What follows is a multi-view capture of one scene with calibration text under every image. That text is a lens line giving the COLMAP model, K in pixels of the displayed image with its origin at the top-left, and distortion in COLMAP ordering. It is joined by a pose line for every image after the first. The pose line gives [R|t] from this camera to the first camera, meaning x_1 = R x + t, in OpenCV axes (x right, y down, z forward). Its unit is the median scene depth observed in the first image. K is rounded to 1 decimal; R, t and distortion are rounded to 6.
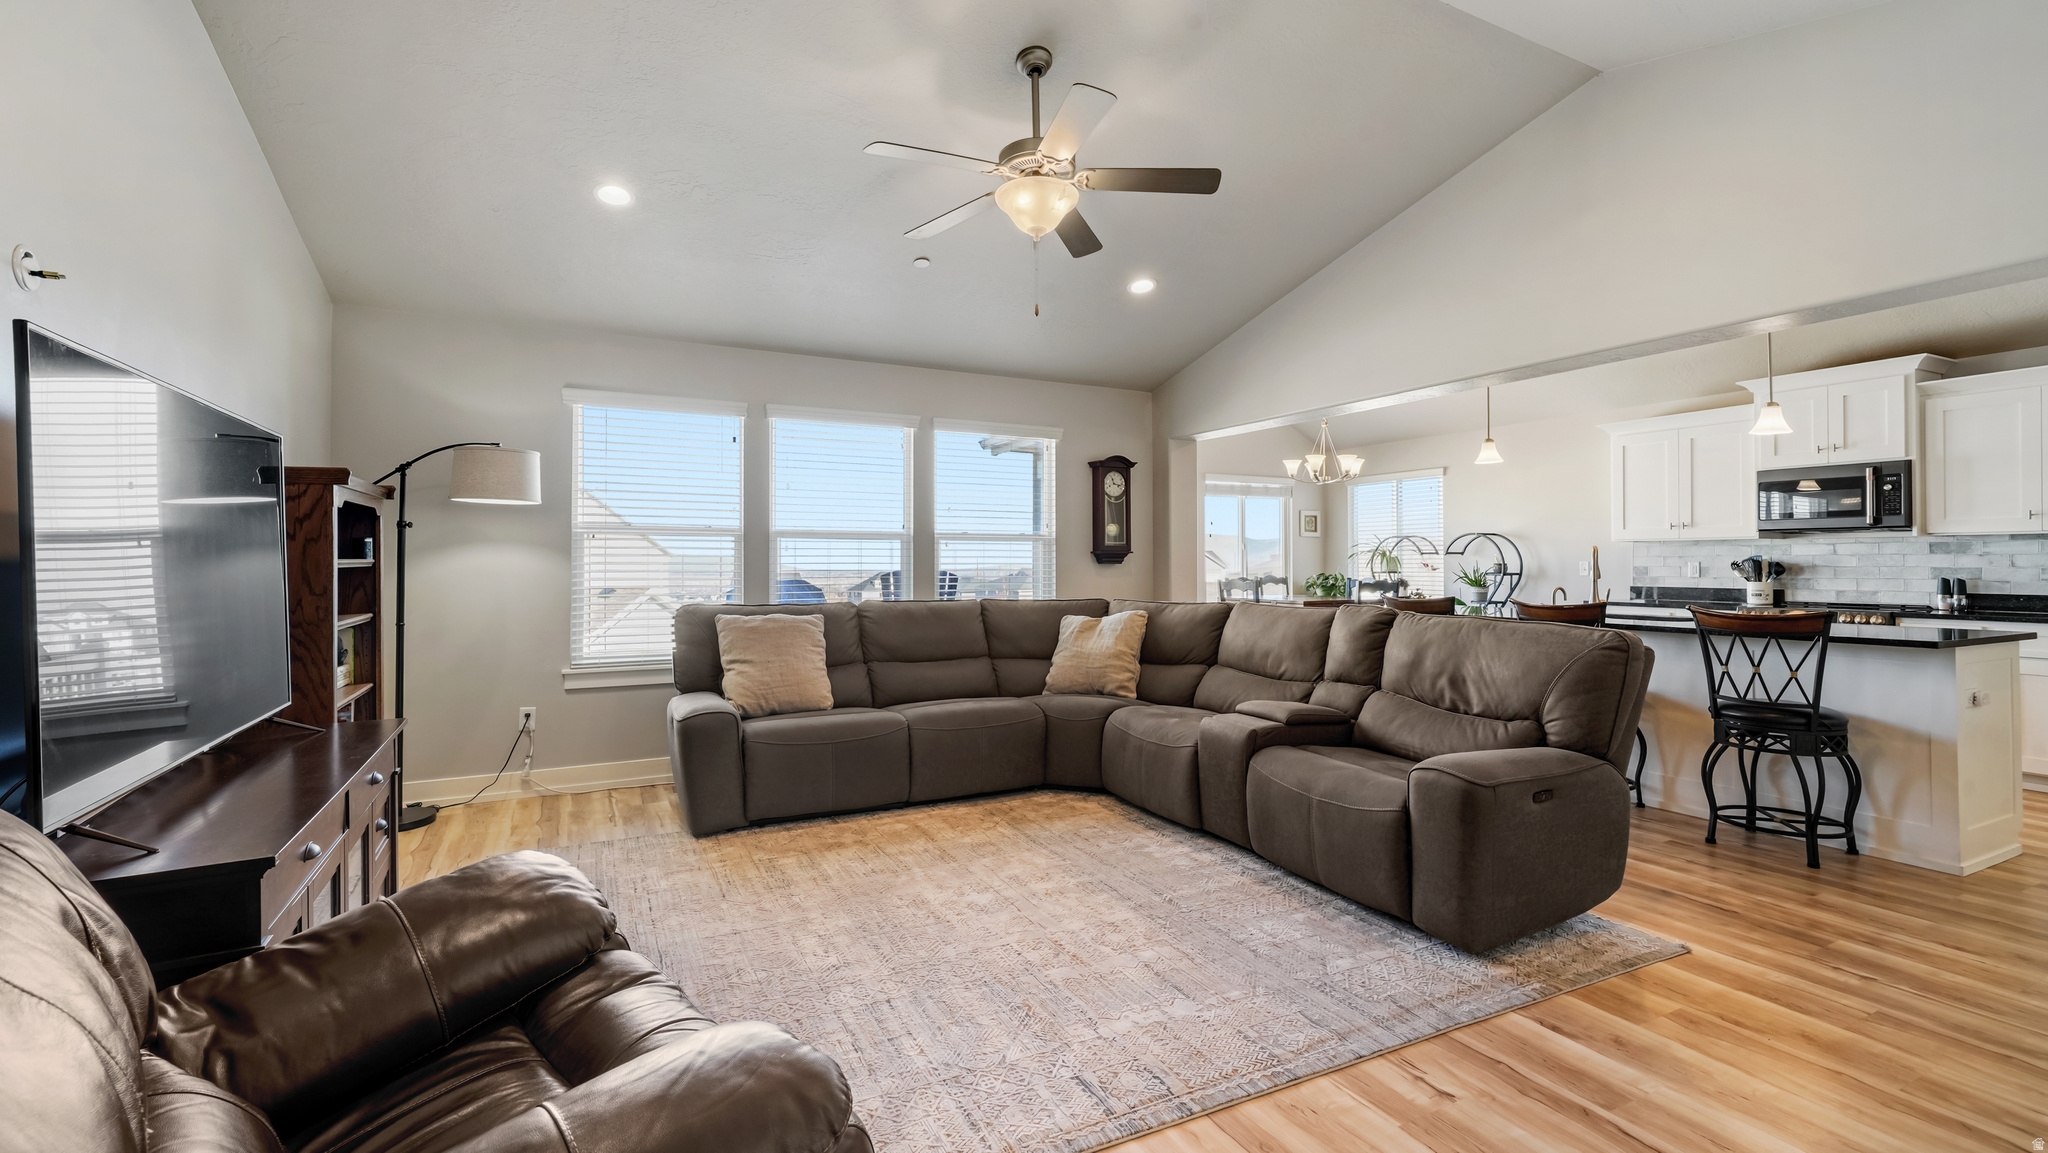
lens RADIAL K [[891.0, 0, 1013.2], [0, 891.0, 559.6], [0, 0, 1]] dist [0.002137, 0.000889]
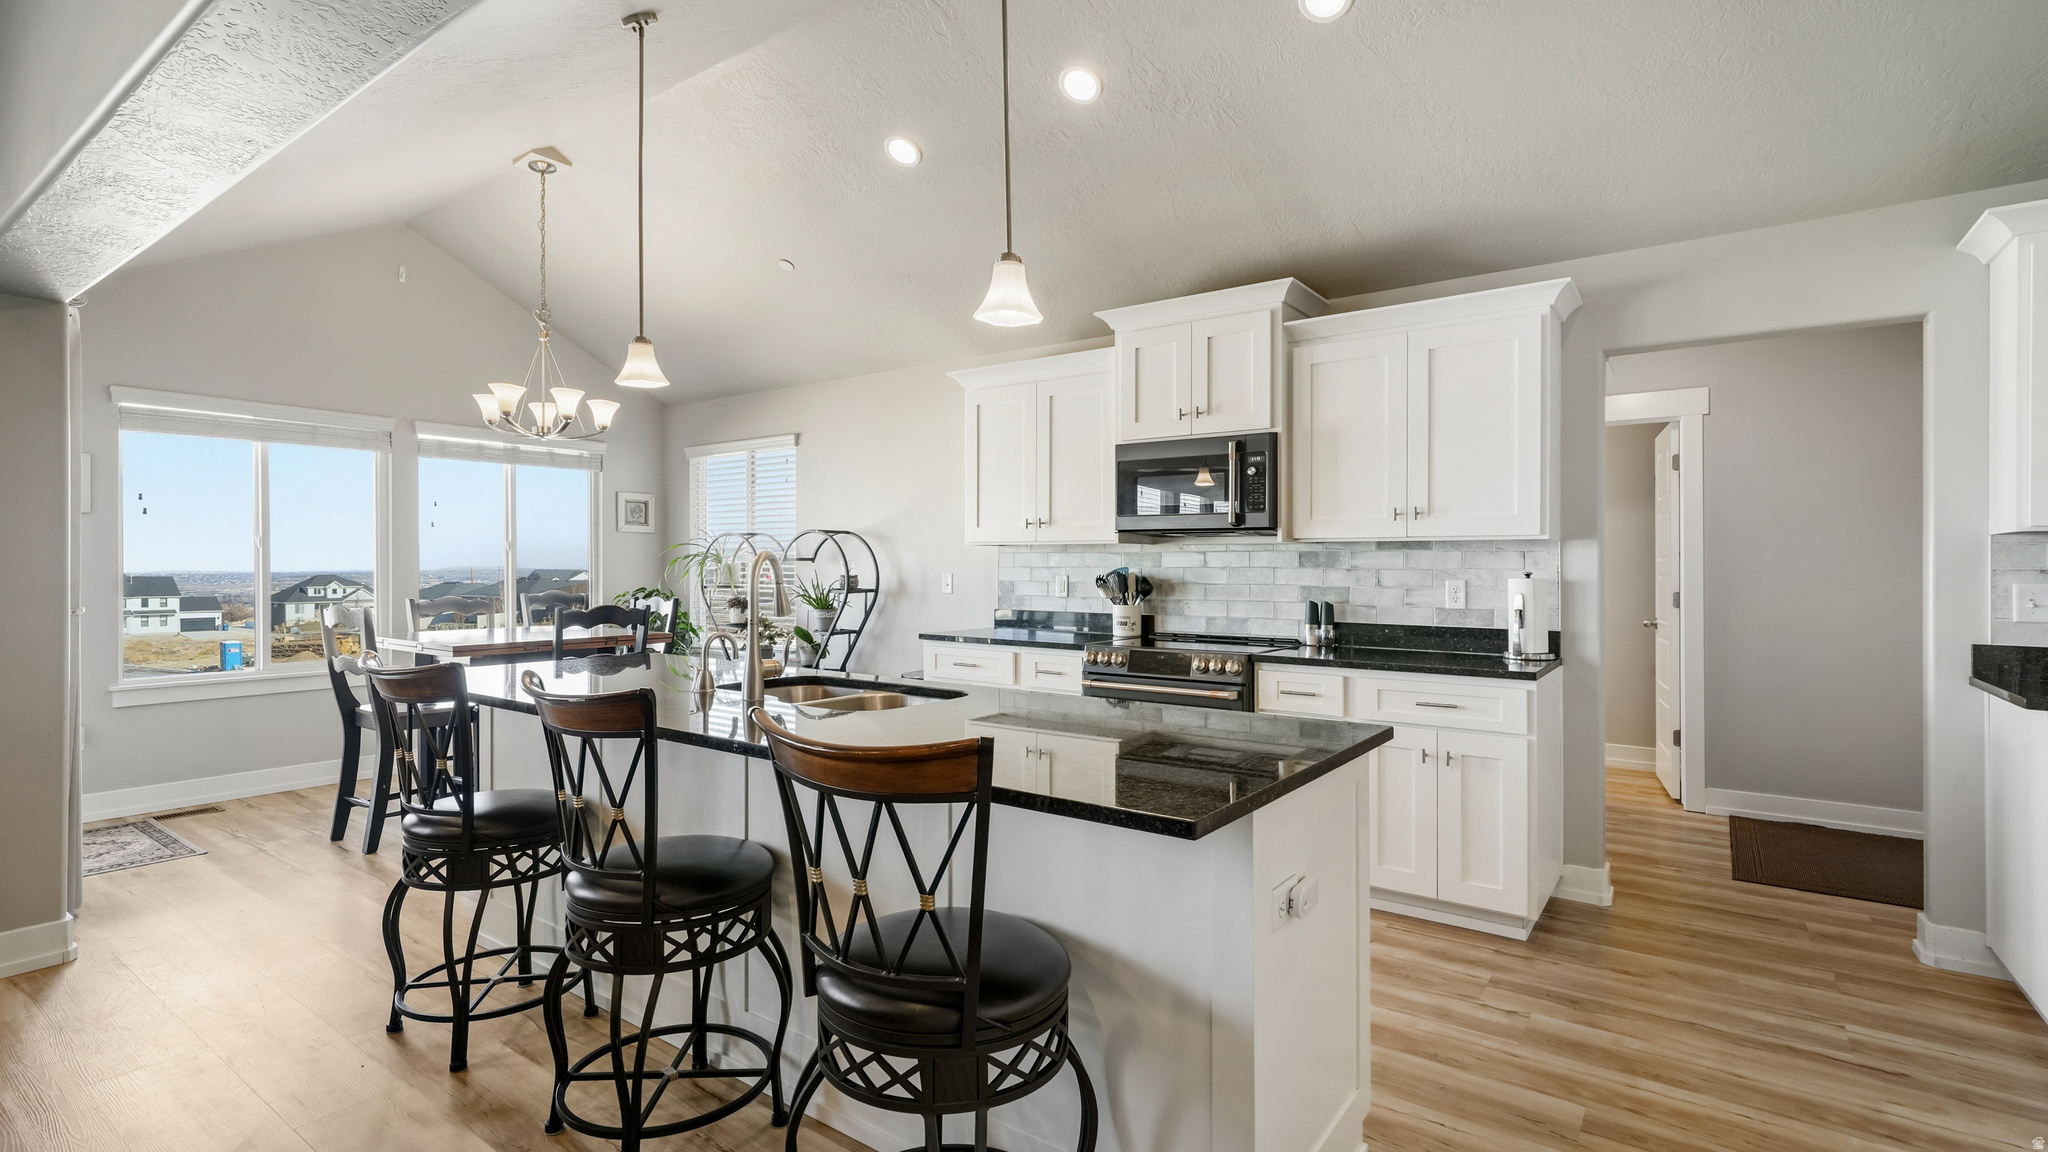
lens RADIAL K [[962.9, 0, 1024.0], [0, 962.9, 576.0], [0, 0, 1]] dist [-0.000326, 0.000106]
pose [[0.891076, -0.001385, 0.453852, 0.474802], [-0.006173, 0.999866, 0.015171, -0.009986], [-0.453812, -0.016320, 0.890948, 0.407500]]
